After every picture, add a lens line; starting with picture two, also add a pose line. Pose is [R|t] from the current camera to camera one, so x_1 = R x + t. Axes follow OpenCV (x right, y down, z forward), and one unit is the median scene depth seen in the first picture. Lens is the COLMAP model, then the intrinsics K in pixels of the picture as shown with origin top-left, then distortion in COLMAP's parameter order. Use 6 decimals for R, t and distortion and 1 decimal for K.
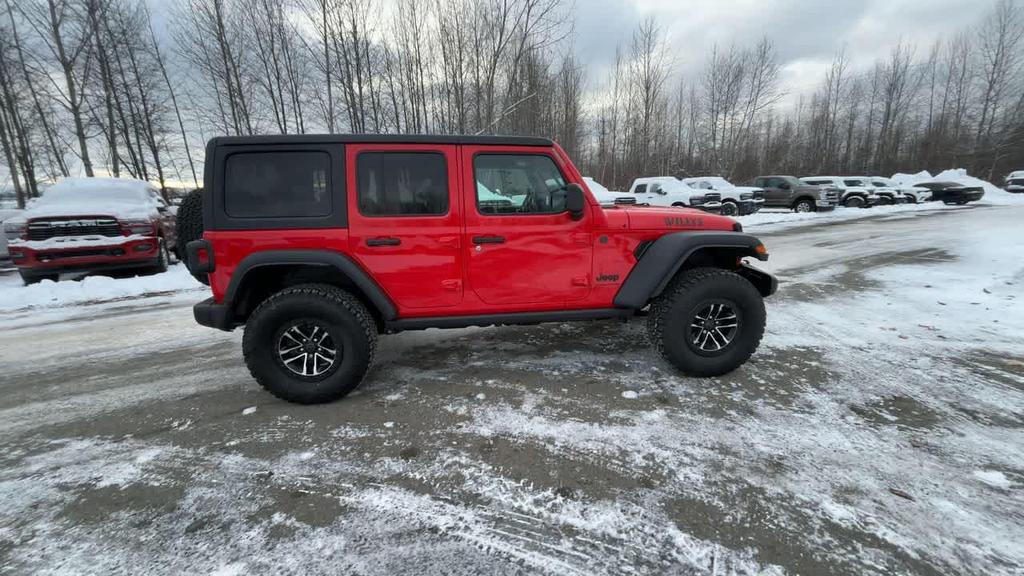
lens RADIAL K [[394.5, 0, 510.6], [0, 394.5, 288.7], [0, 0, 1]] dist [-0.001206, -0.000122]
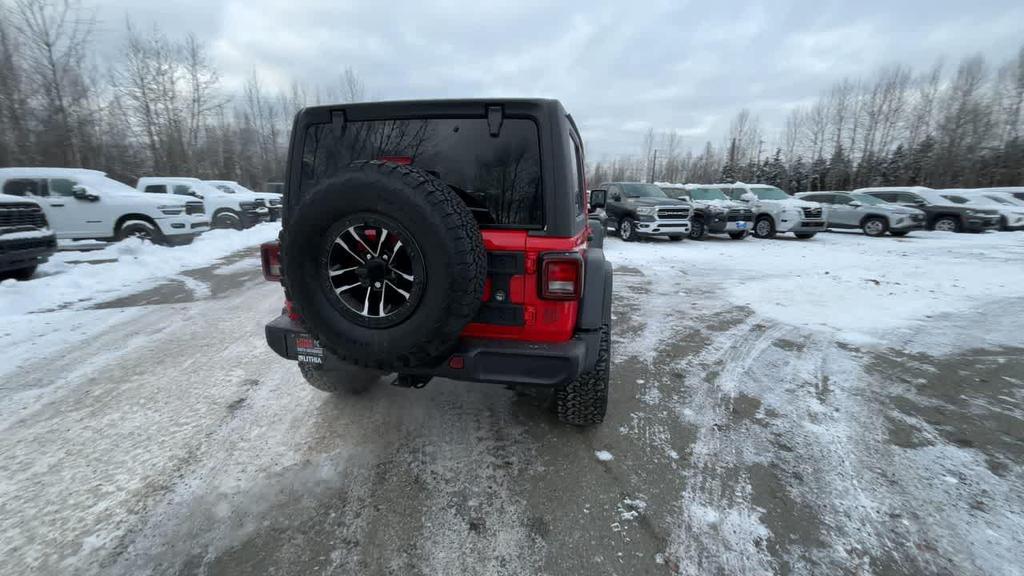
lens RADIAL K [[394.5, 0, 509.5], [0, 394.5, 288.0], [0, 0, 1]] dist [-0.001206, -0.000122]
pose [[0.309039, -0.192408, 0.931383, -1.551413], [0.210065, 0.968943, 0.130466, -0.184268], [-0.927560, 0.155332, 0.339860, 0.940203]]
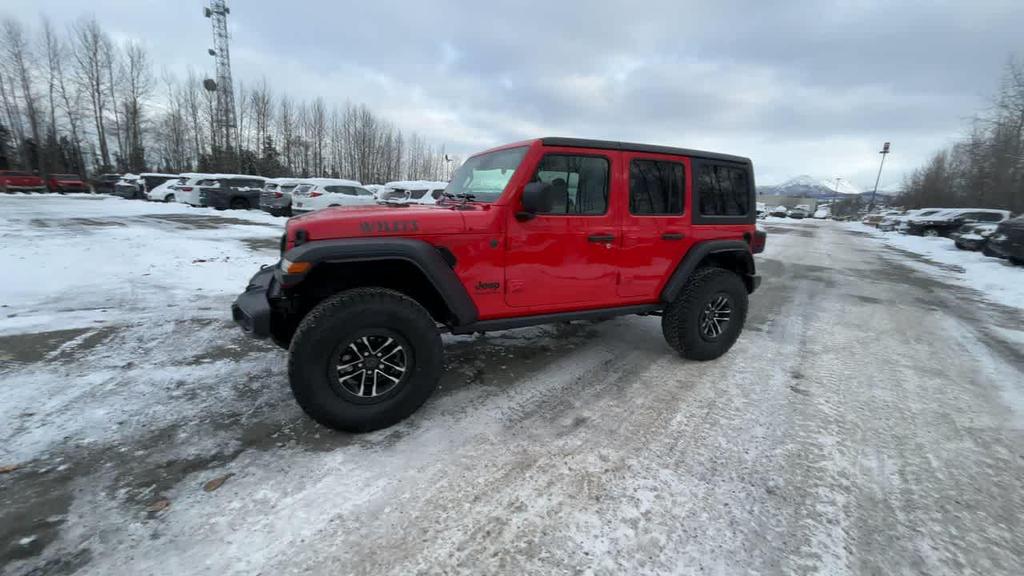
lens RADIAL K [[394.5, 0, 510.2], [0, 394.5, 286.0], [0, 0, 1]] dist [-0.001206, -0.000122]
pose [[-0.939467, 0.059276, -0.337474, 0.540178], [-0.098926, 0.896055, 0.432781, -0.655960], [0.328049, 0.439968, -0.835950, 2.736411]]
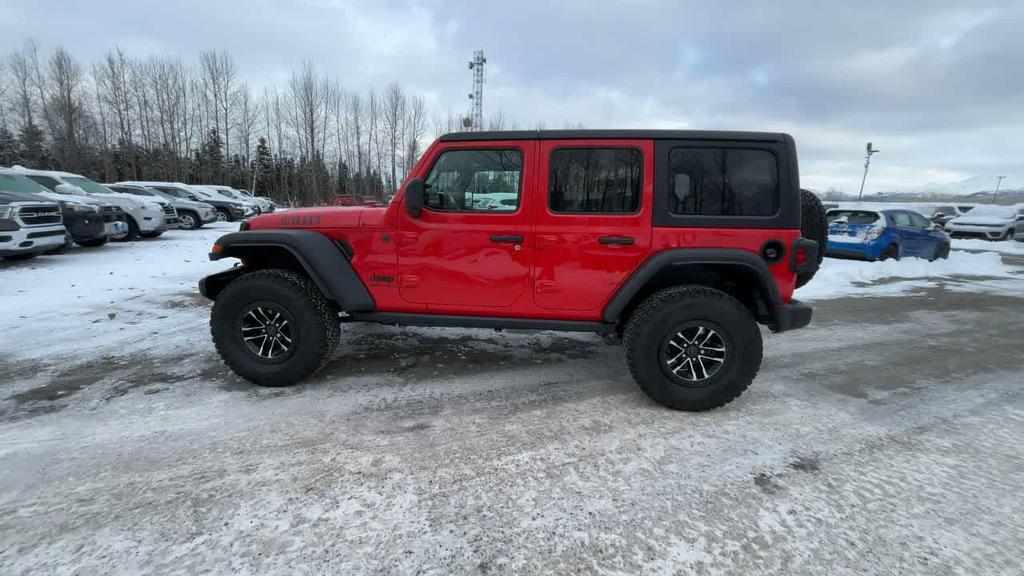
lens RADIAL K [[394.5, 0, 510.3], [0, 394.5, 286.4], [0, 0, 1]] dist [-0.001206, -0.000122]
pose [[-0.984263, -0.039784, 0.172174, -0.328811], [0.037000, 0.906332, 0.420943, -0.629230], [-0.172794, 0.420689, -0.890597, 2.774645]]
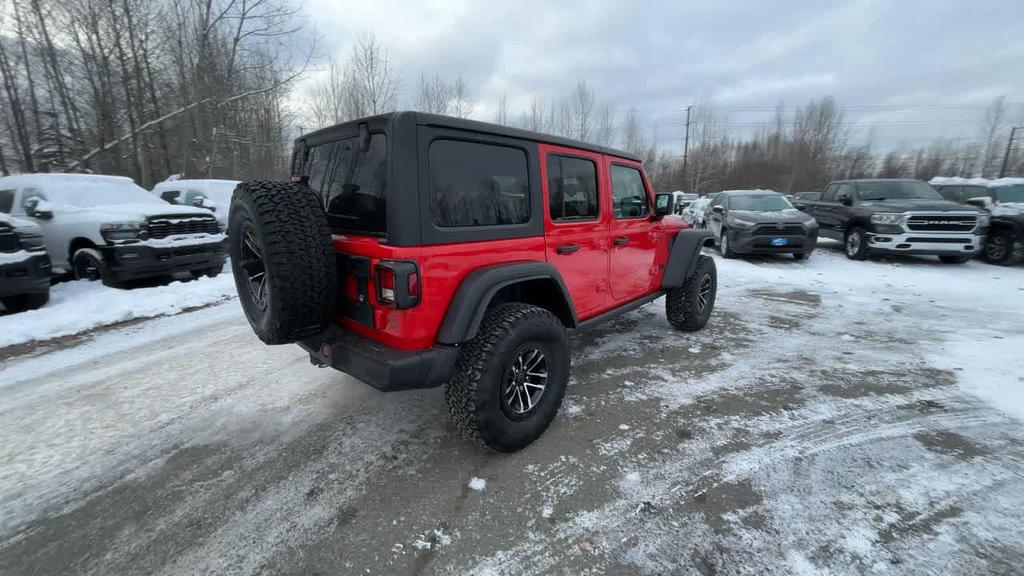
lens RADIAL K [[394.5, 0, 509.9], [0, 394.5, 288.3], [0, 0, 1]] dist [-0.001206, -0.000122]
pose [[0.759753, -0.124295, 0.638220, -1.154107], [0.143977, 0.989352, 0.021285, -0.069071], [-0.634070, 0.075718, 0.769559, 0.396180]]
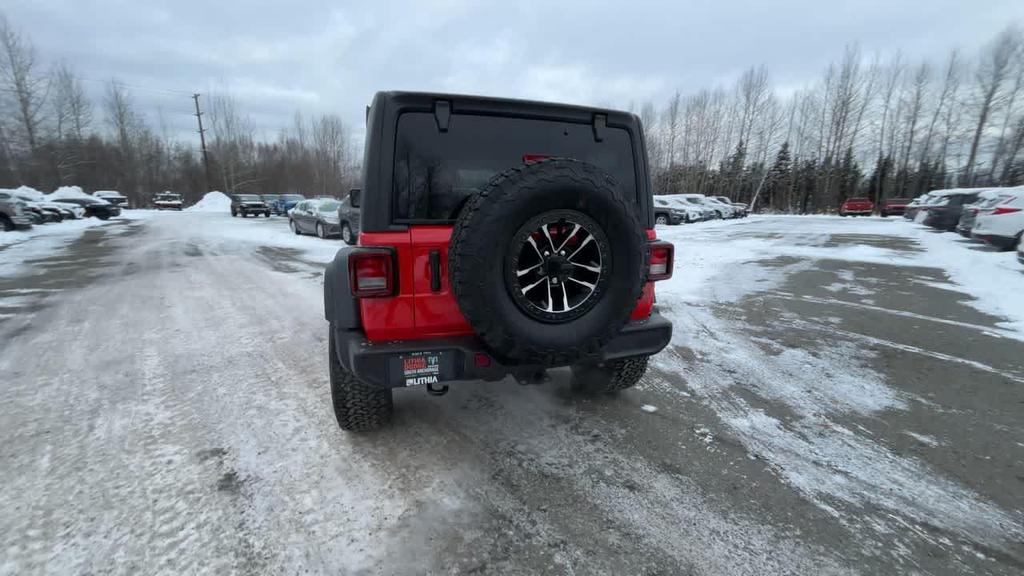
lens RADIAL K [[394.5, 0, 510.2], [0, 394.5, 287.7], [0, 0, 1]] dist [-0.001206, -0.000122]
pose [[-0.206217, -0.185304, 0.960800, -1.631628], [0.230517, 0.945069, 0.231746, -0.310272], [-0.950966, 0.269270, -0.152173, 1.542366]]
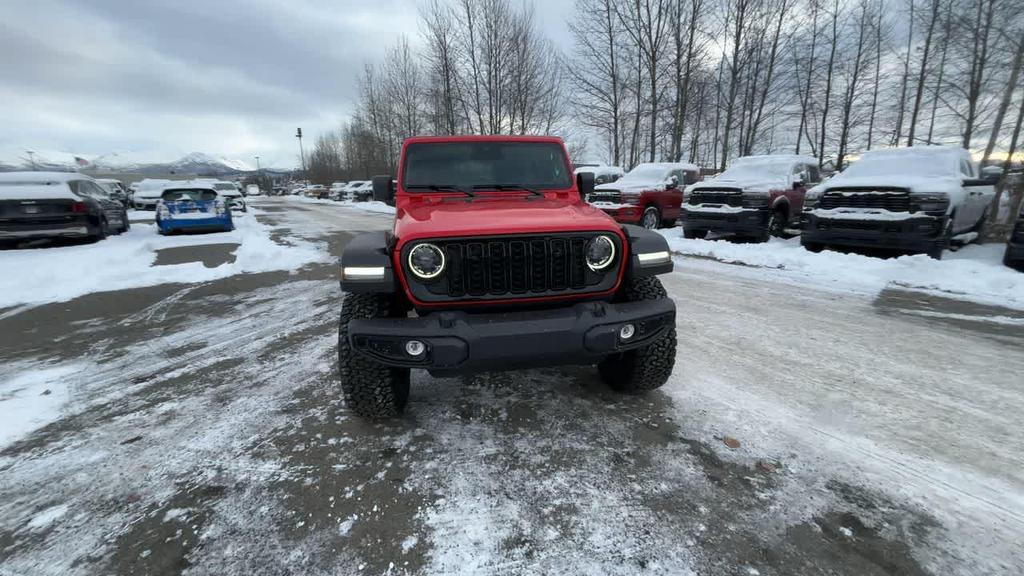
lens RADIAL K [[394.5, 0, 509.3], [0, 394.5, 288.4], [0, 0, 1]] dist [-0.001206, -0.000122]
pose [[0.043666, 0.277237, -0.959809, 1.568067], [-0.219242, 0.939965, 0.261531, -0.377311], [0.974693, 0.199011, 0.101826, 1.445366]]
